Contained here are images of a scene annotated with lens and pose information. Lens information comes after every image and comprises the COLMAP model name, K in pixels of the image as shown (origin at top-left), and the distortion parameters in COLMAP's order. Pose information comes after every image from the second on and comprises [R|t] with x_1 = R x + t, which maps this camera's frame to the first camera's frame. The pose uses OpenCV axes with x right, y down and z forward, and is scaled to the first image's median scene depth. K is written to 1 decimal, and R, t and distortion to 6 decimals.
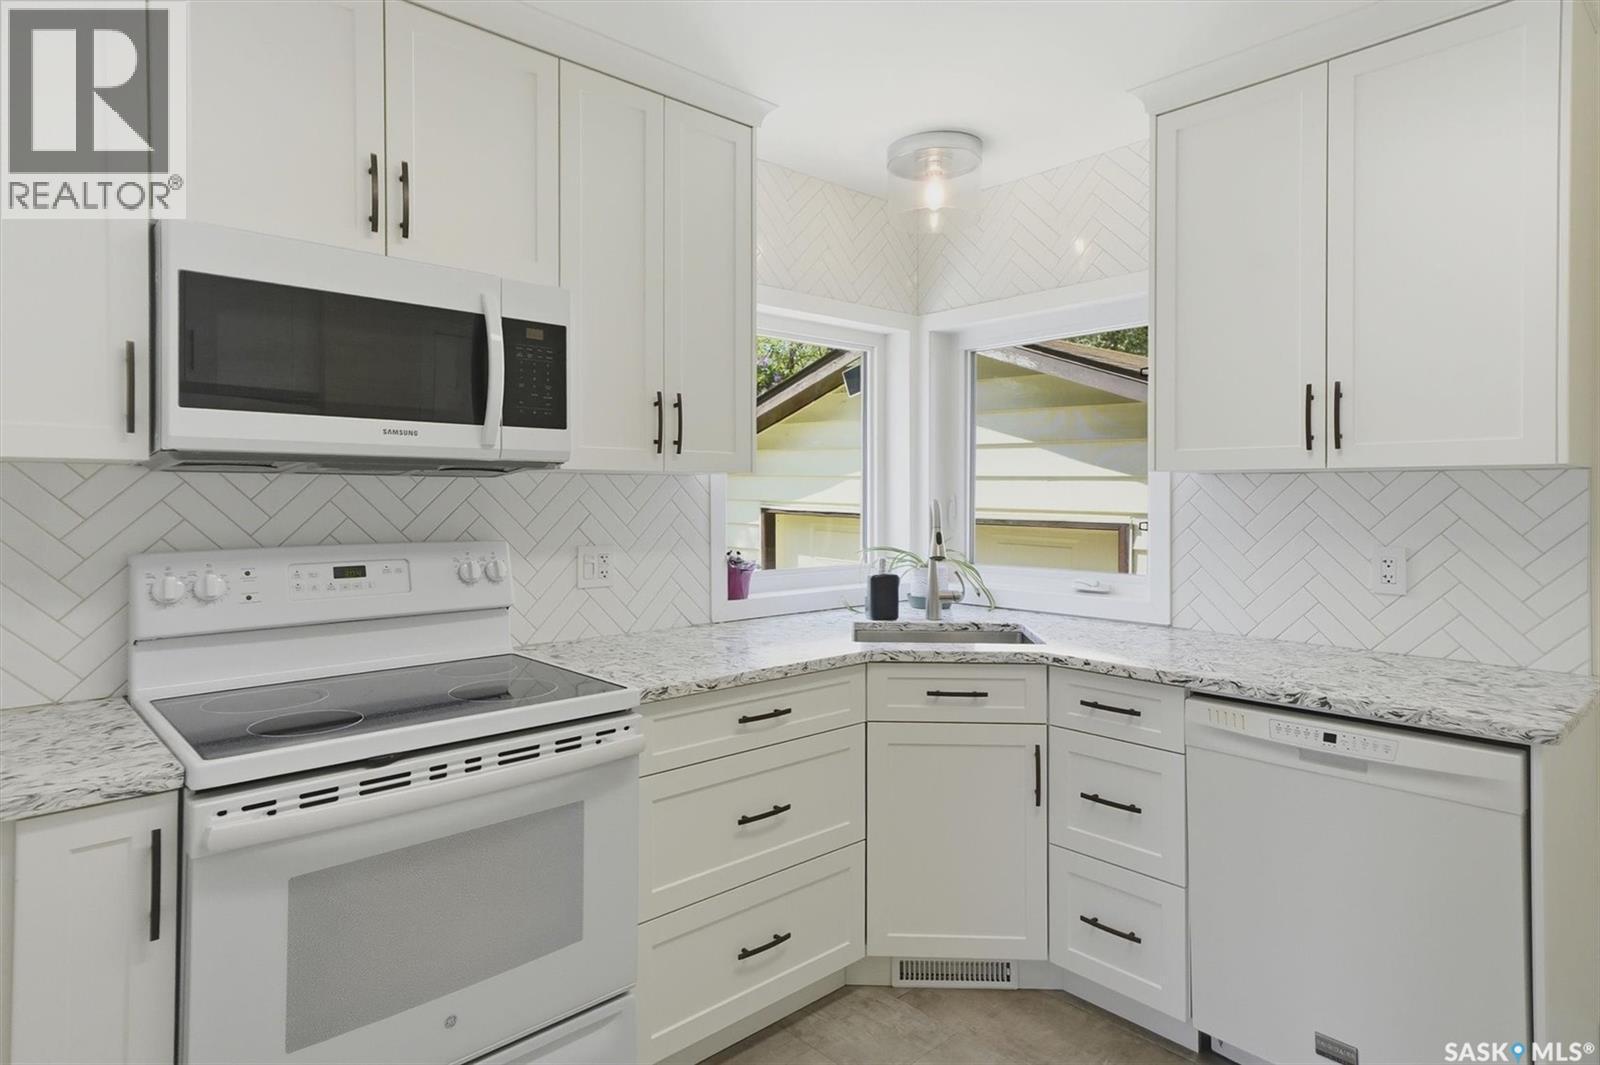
lens RADIAL K [[929.9, 0, 825.1], [0, 929.9, 488.5], [0, 0, 1]] dist [0.010509, 0.002599]
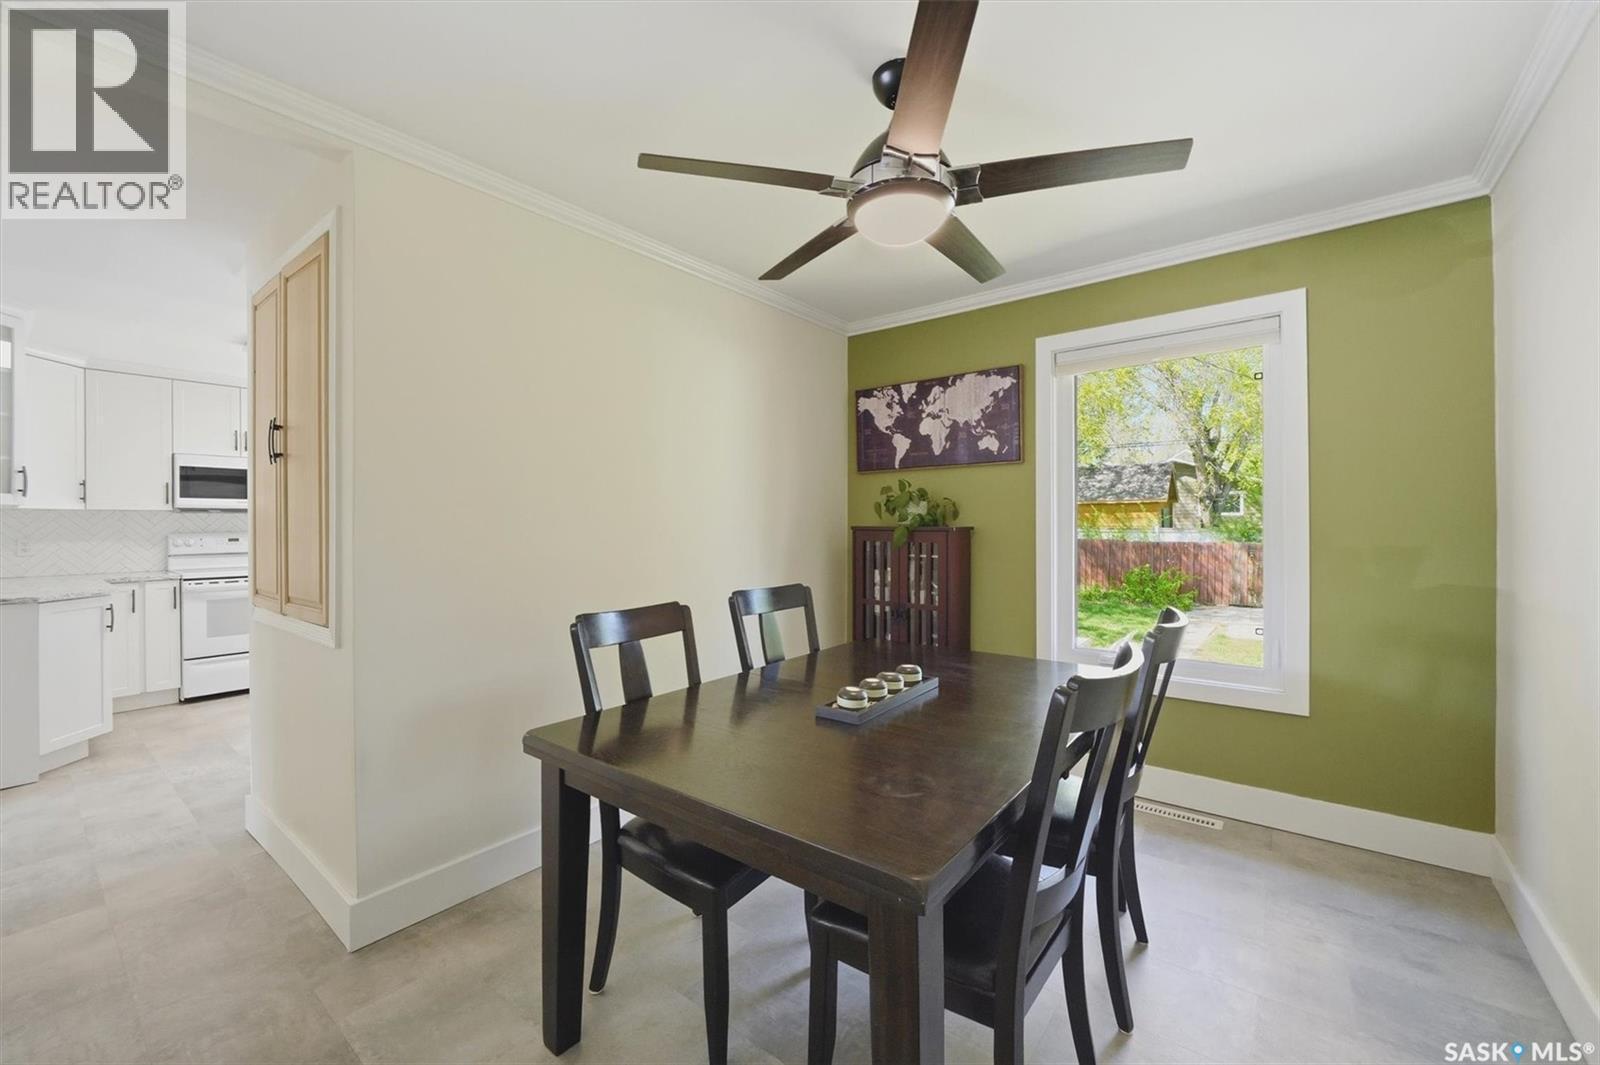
lens RADIAL K [[644.9, 0, 797.3], [0, 644.9, 526.4], [0, 0, 1]] dist [-0.001432, -0.000100]
pose [[0.990304, -0.008567, 0.138652, 1.729260], [0.008056, 0.999959, 0.004250, 0.056037], [-0.138683, -0.003092, 0.990332, -2.354185]]
